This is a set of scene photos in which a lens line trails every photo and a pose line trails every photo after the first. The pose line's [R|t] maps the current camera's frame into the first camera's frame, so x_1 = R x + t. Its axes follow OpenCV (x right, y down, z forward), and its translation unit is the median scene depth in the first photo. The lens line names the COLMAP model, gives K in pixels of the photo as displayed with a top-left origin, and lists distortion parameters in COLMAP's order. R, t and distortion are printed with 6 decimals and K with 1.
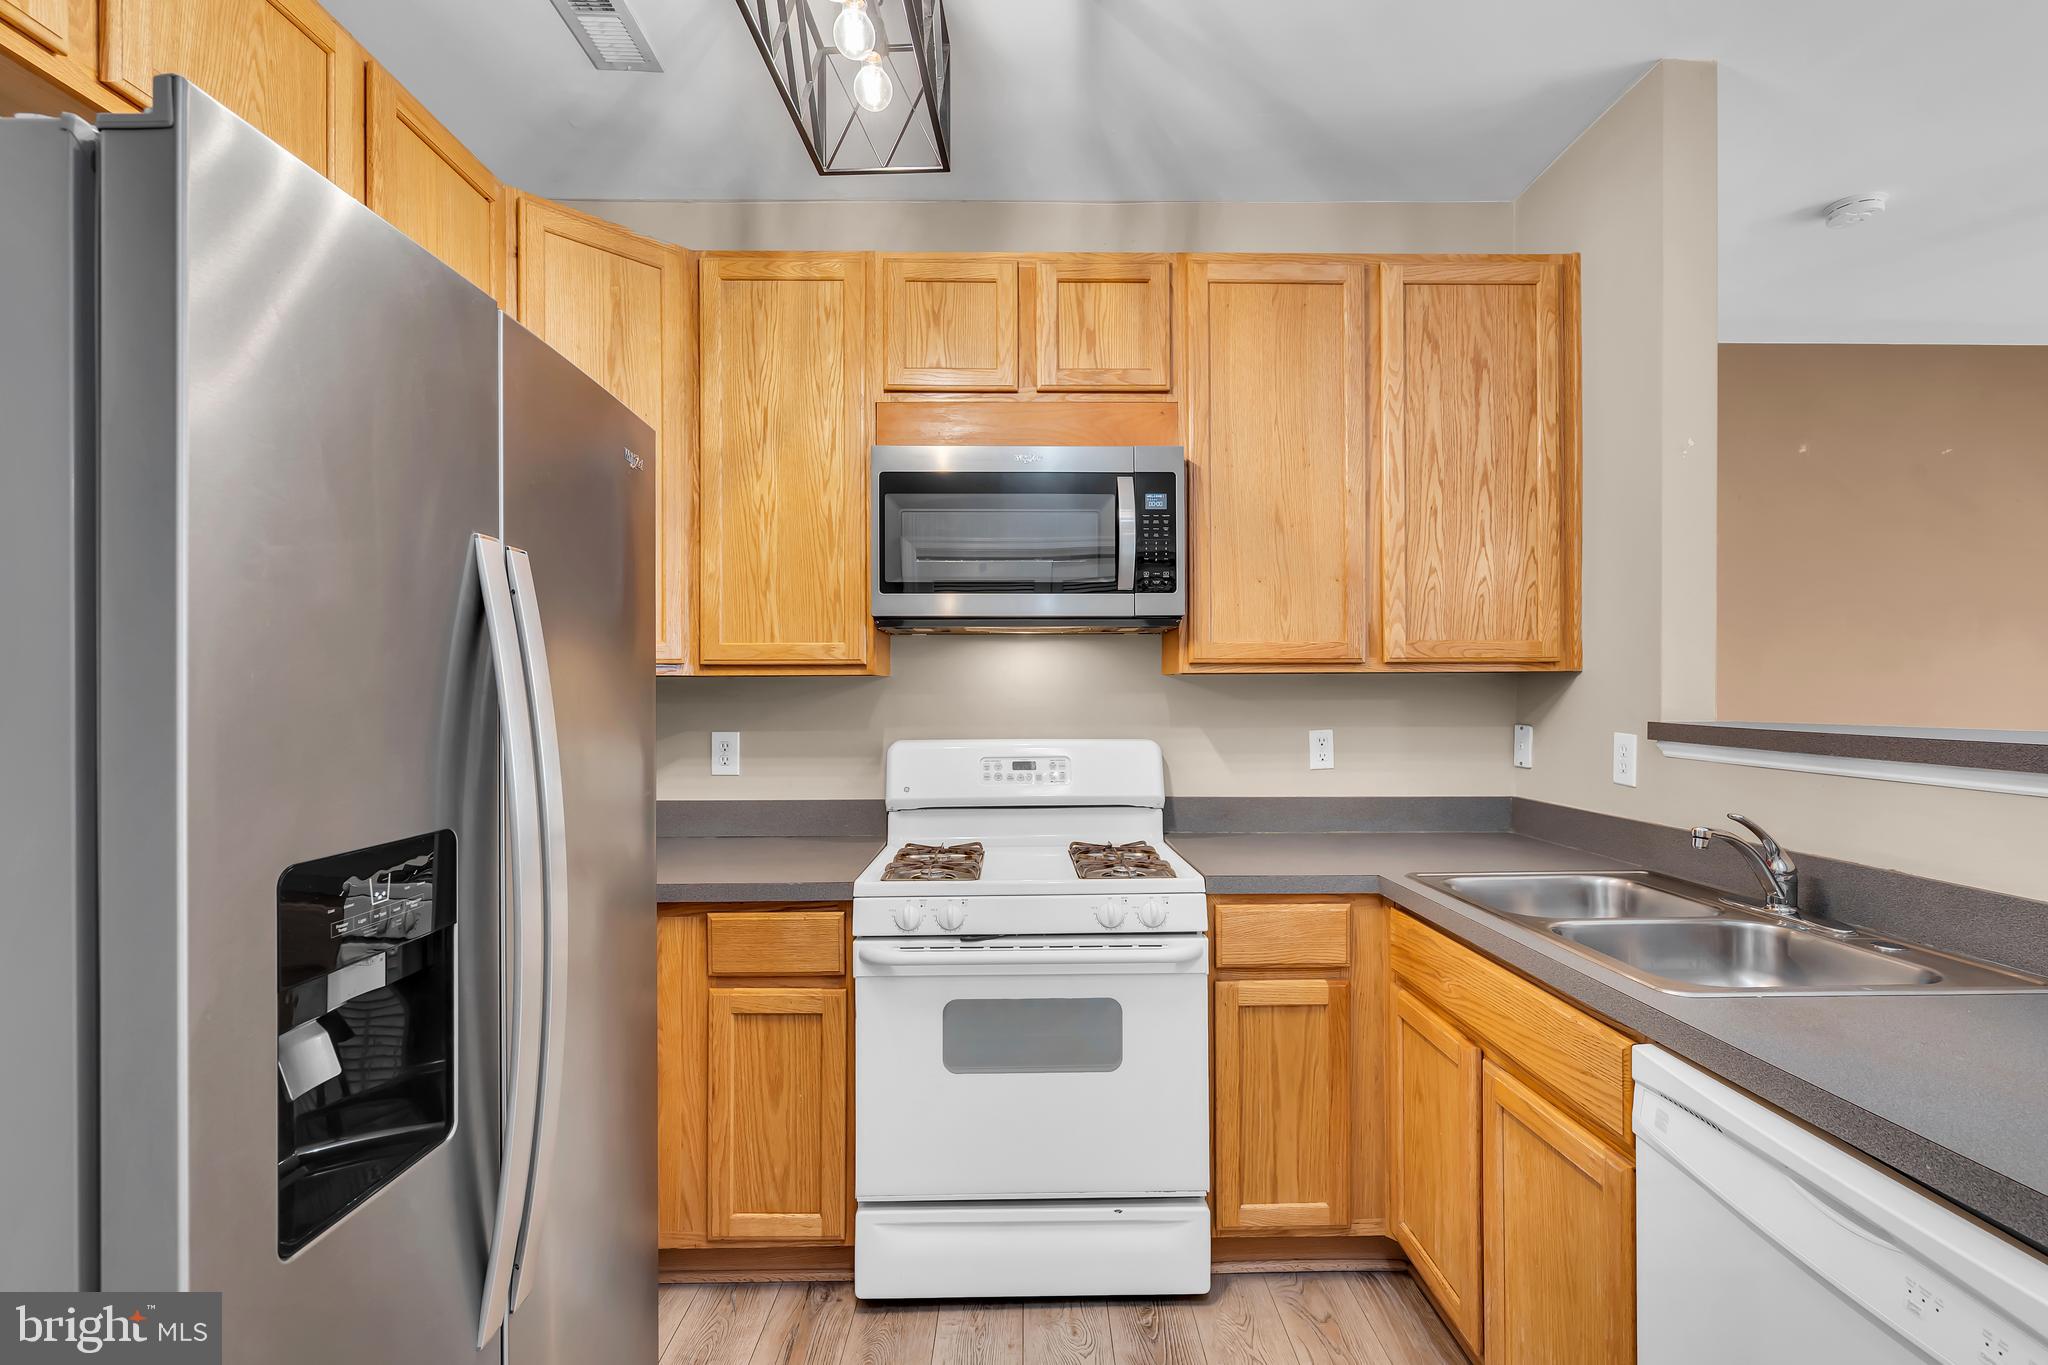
lens RADIAL K [[914.9, 0, 1024.0], [0, 914.9, 682.5], [0, 0, 1]] dist [-0.000157, 0.000080]
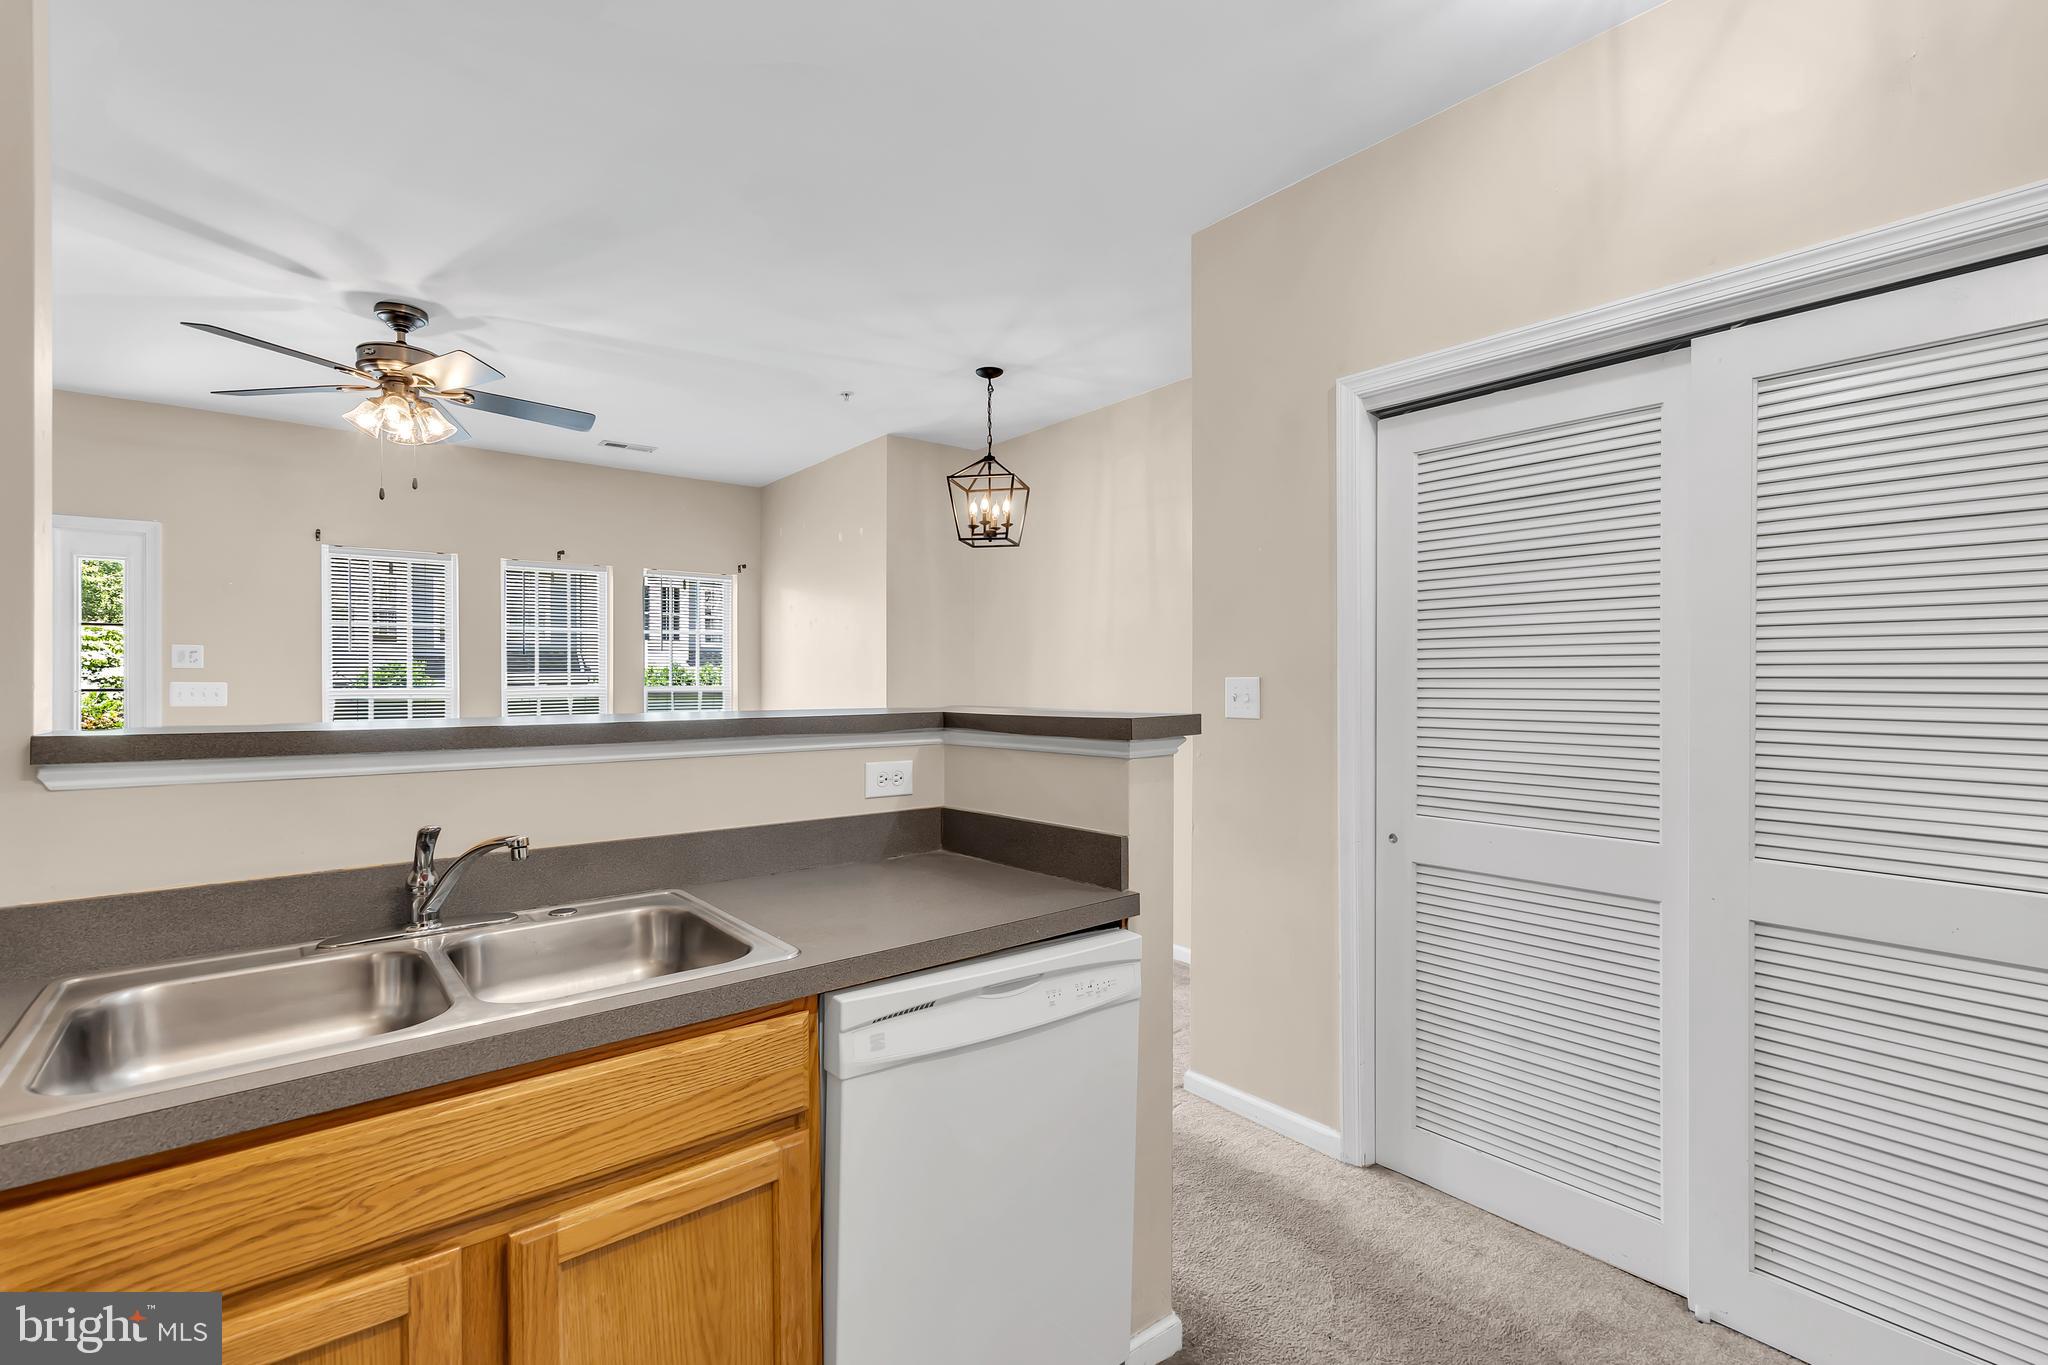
lens RADIAL K [[914.9, 0, 1024.0], [0, 914.9, 682.5], [0, 0, 1]] dist [-0.000157, 0.000080]
pose [[-0.615742, 0.003972, 0.787938, -0.275033], [-0.000032, 0.999987, -0.005066, 0.016076], [-0.787948, -0.003144, -0.615734, 1.233525]]
